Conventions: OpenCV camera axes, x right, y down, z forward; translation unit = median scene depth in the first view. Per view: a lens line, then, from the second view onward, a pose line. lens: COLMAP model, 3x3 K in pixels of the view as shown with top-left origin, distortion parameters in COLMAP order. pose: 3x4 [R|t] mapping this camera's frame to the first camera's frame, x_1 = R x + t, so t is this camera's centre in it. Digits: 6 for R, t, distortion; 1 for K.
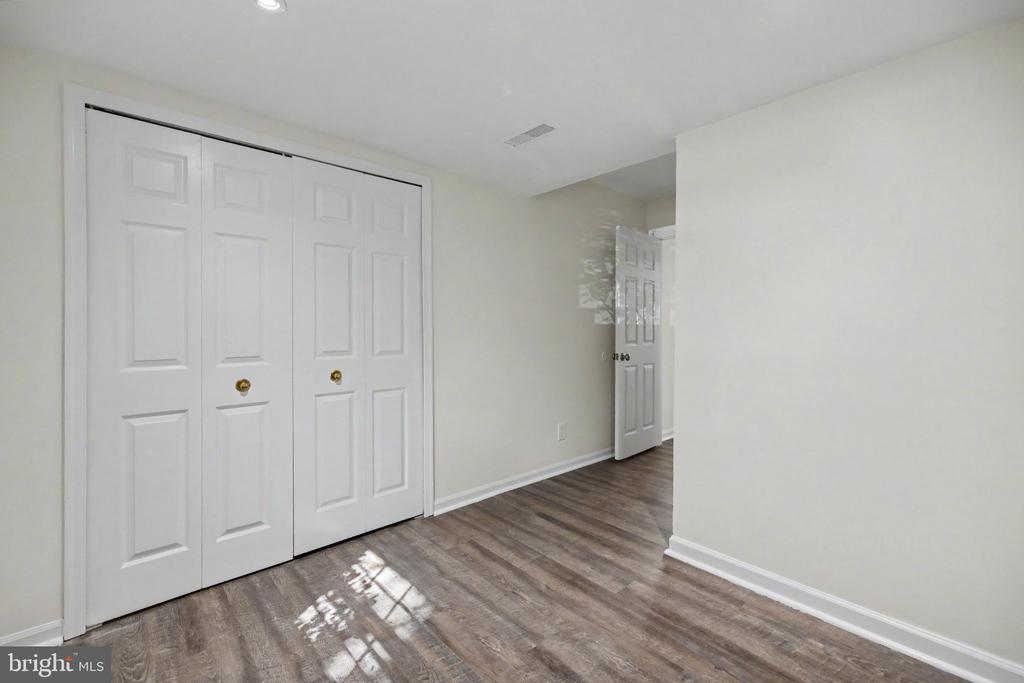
lens RADIAL K [[434.5, 0, 508.2], [0, 434.5, 332.8], [0, 0, 1]] dist [0.000538, 0.000133]
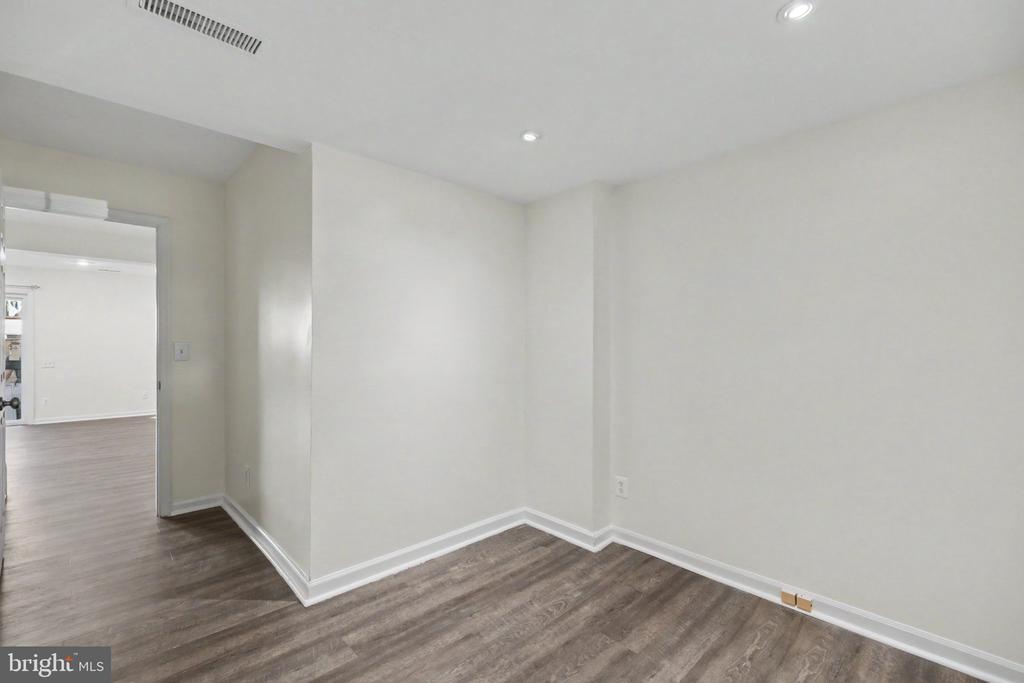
lens RADIAL K [[434.5, 0, 508.2], [0, 434.5, 332.8], [0, 0, 1]] dist [0.000538, 0.000133]
pose [[-0.019712, 0.033130, 0.999257, -0.708897], [0.010338, 0.999404, -0.032931, -0.029736], [-0.999752, 0.009681, -0.020043, 0.750400]]
